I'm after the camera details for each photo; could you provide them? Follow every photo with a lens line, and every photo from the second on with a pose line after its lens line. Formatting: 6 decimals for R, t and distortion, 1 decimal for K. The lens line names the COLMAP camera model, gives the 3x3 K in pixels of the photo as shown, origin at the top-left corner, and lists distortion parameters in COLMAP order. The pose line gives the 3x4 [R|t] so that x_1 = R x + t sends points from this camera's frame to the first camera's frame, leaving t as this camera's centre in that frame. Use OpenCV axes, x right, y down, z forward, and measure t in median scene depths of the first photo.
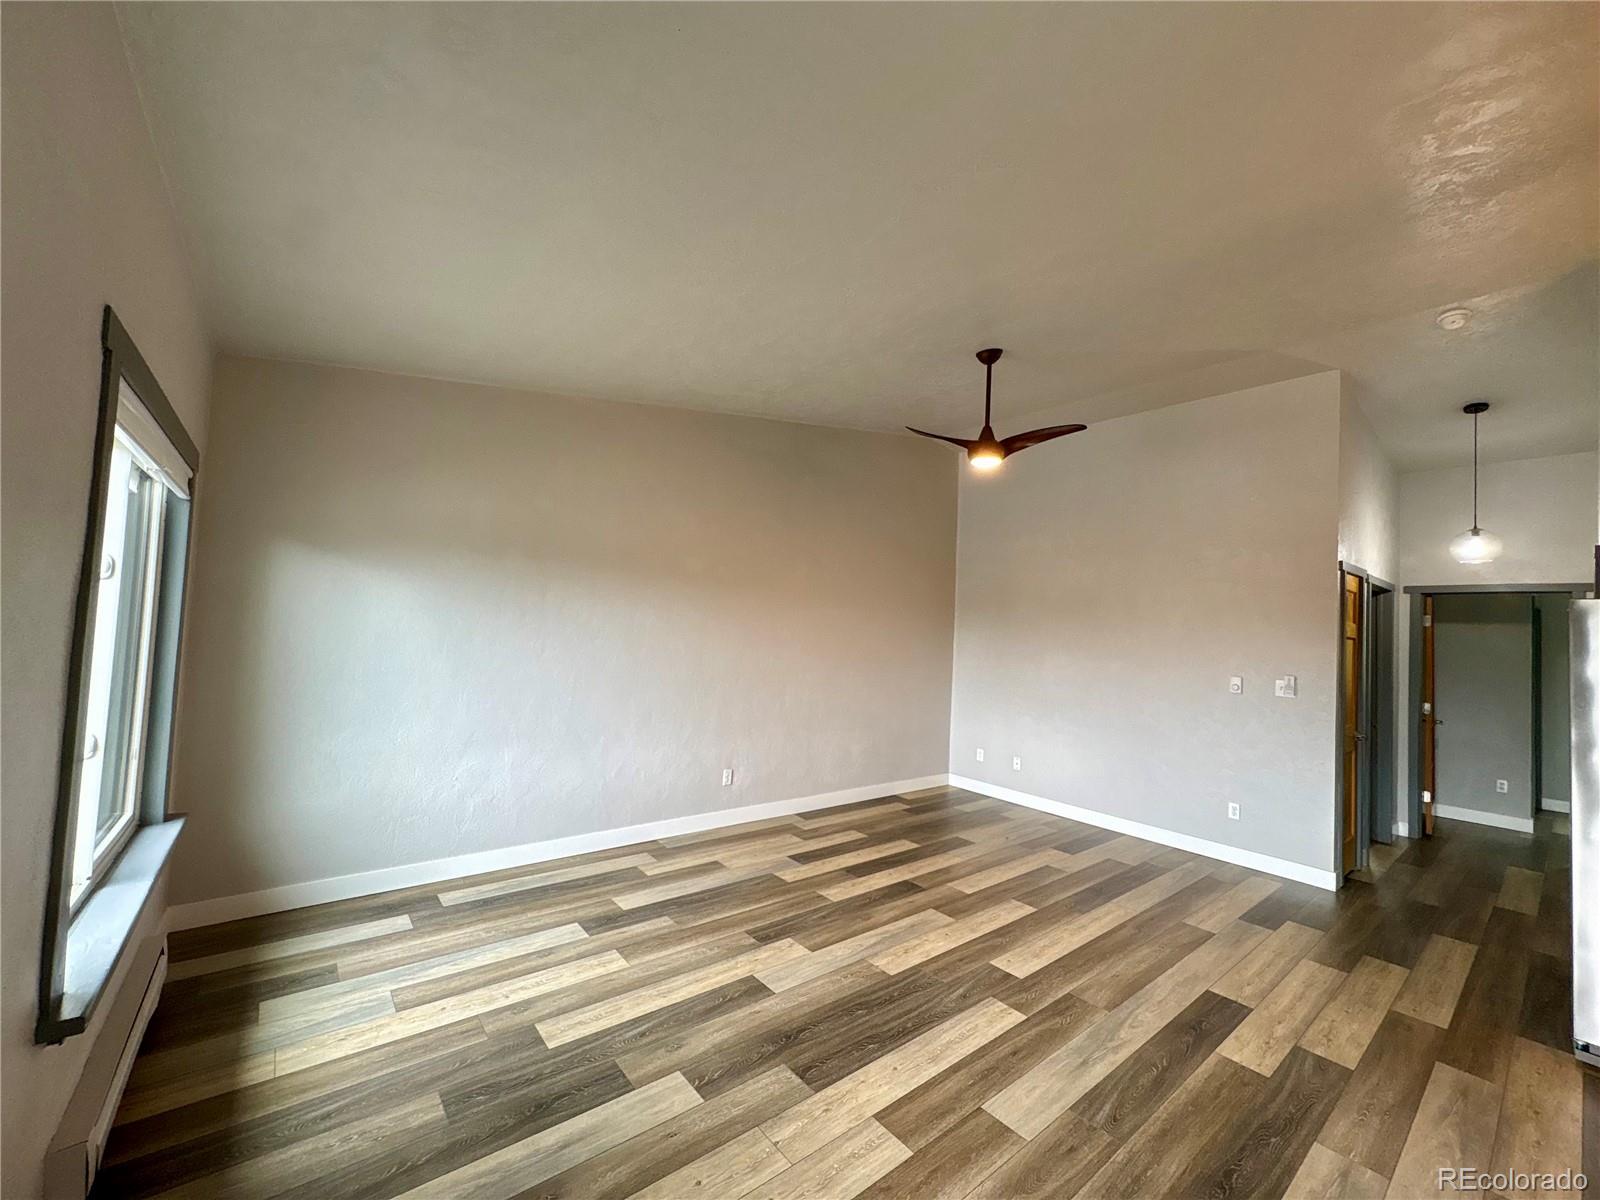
lens RADIAL K [[634.1, 0, 799.3], [0, 634.1, 601.9], [0, 0, 1]] dist [0.000627, -0.000949]
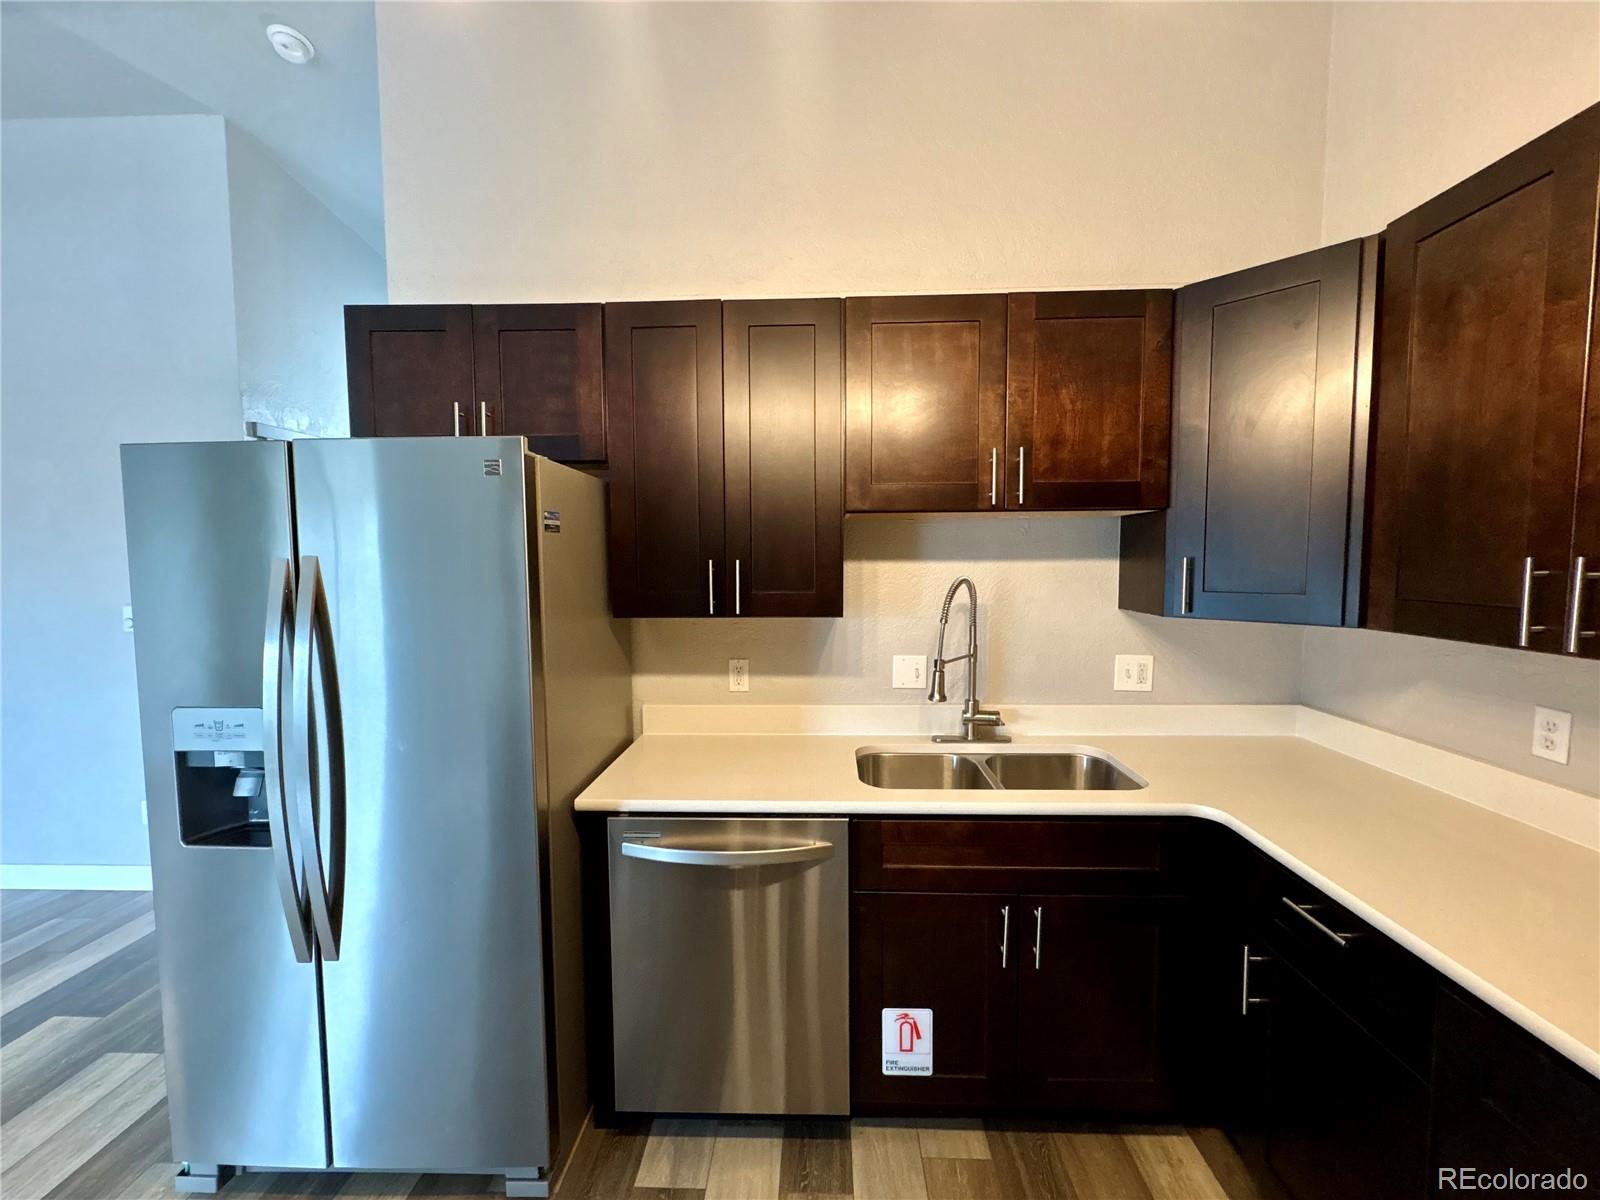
lens RADIAL K [[653.4, 0, 800.0], [0, 653.4, 600.0], [0, 0, 1]] dist [-0.000797, -0.000017]
pose [[0.653964, -0.103585, 0.749400, 0.865299], [0.004231, 0.991067, 0.133297, 0.044361], [-0.756513, -0.084001, 0.648561, 0.120584]]
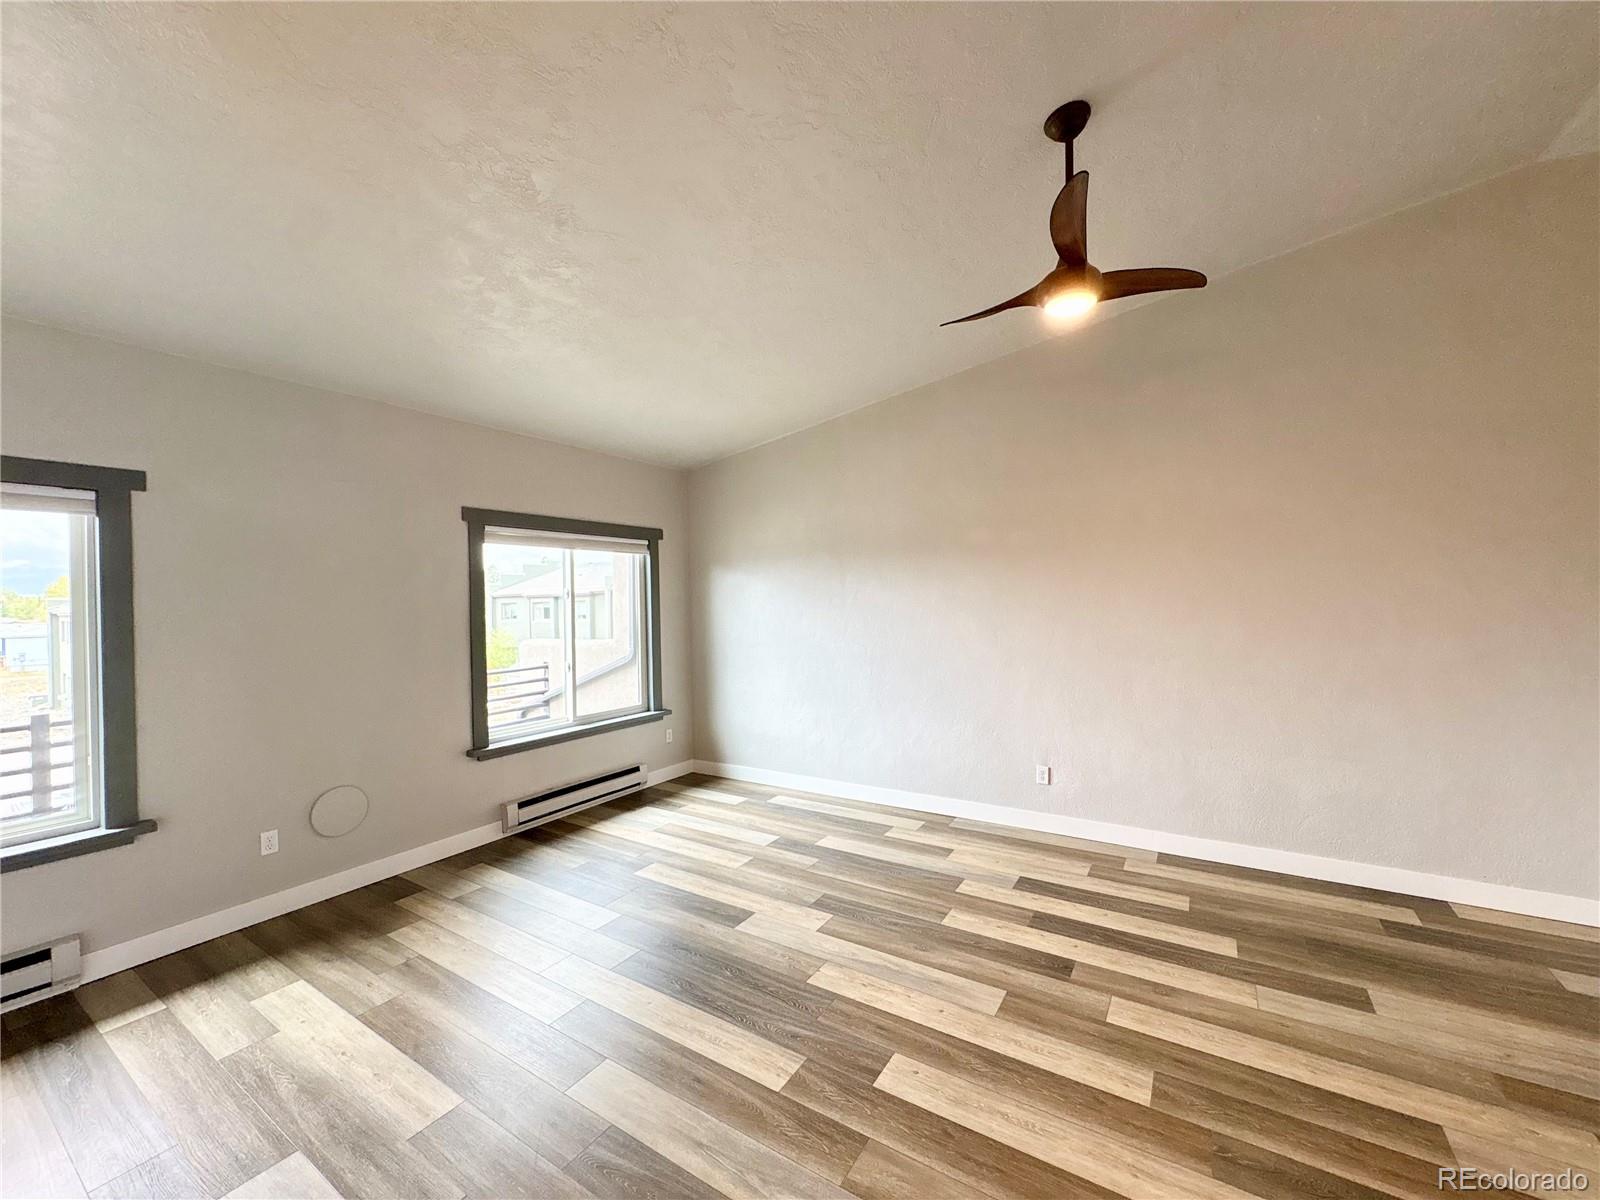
lens RADIAL K [[634.1, 0, 799.3], [0, 634.1, 601.9], [0, 0, 1]] dist [0.000627, -0.000949]
pose [[0.310753, -0.049941, -0.949178, 0.864852], [0.075754, 0.996743, -0.027642, 0.063190], [0.947467, -0.063314, 0.313525, 0.626406]]
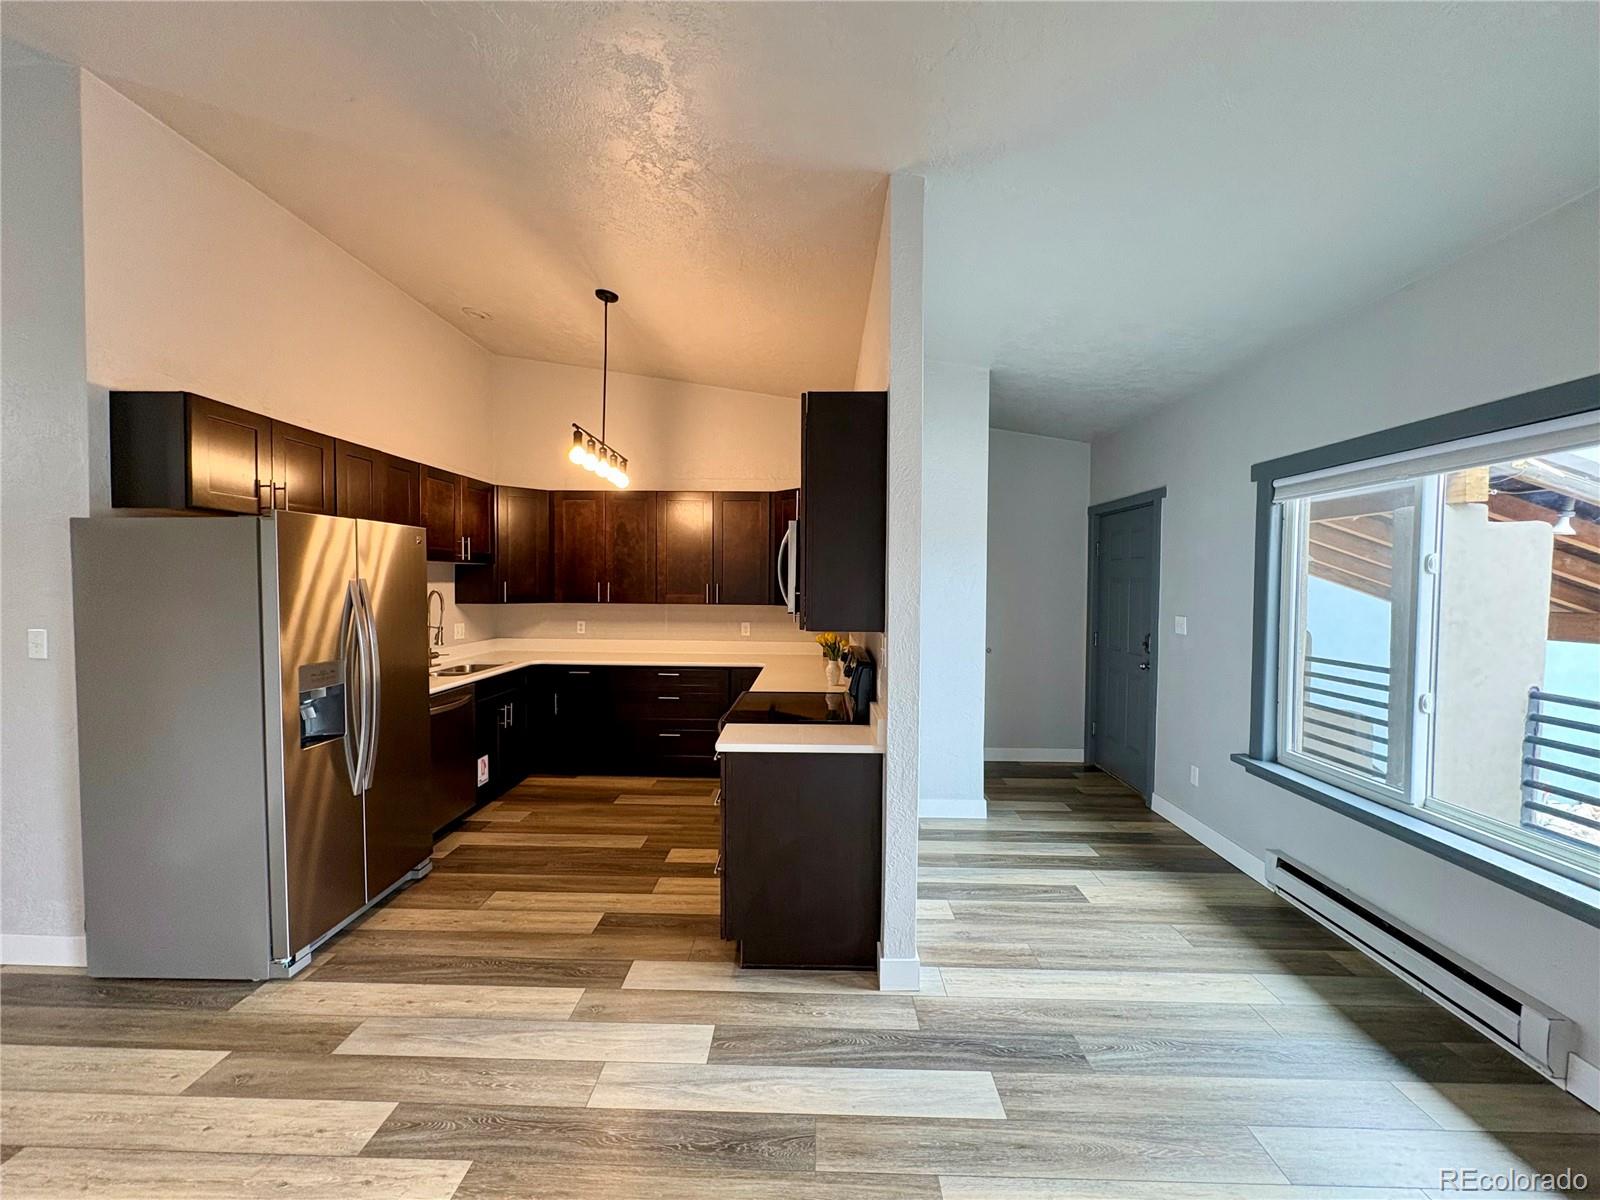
lens RADIAL K [[634.1, 0, 799.3], [0, 634.1, 601.9], [0, 0, 1]] dist [0.000627, -0.000949]
pose [[-0.758492, -0.073212, 0.647556, 0.016684], [-0.070791, 0.997046, 0.029807, 0.036369], [-0.647826, -0.023232, -0.761434, 0.899481]]
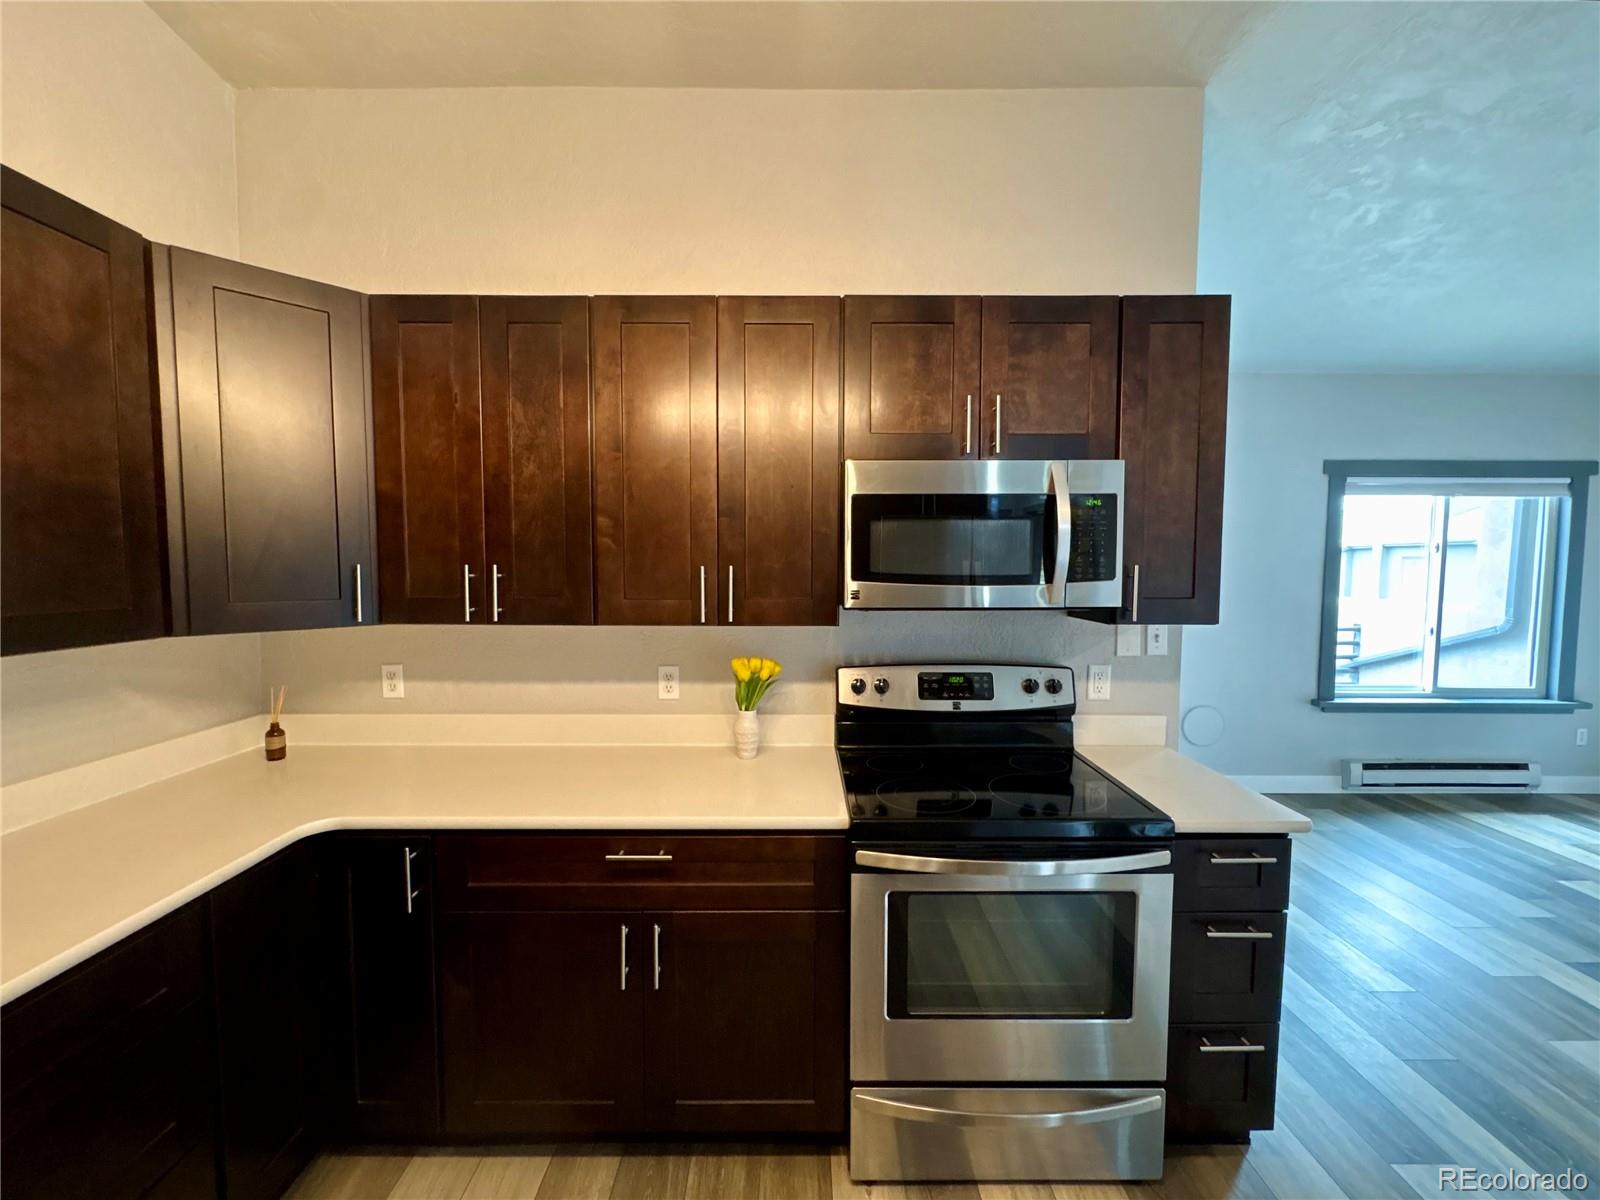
lens RADIAL K [[653.4, 0, 800.0], [0, 653.4, 600.0], [0, 0, 1]] dist [-0.000797, -0.000017]
pose [[-0.626993, -0.001125, -0.779024, 1.135601], [0.002287, 0.999992, -0.003285, 0.070798], [0.779021, -0.003841, -0.626985, 0.412315]]
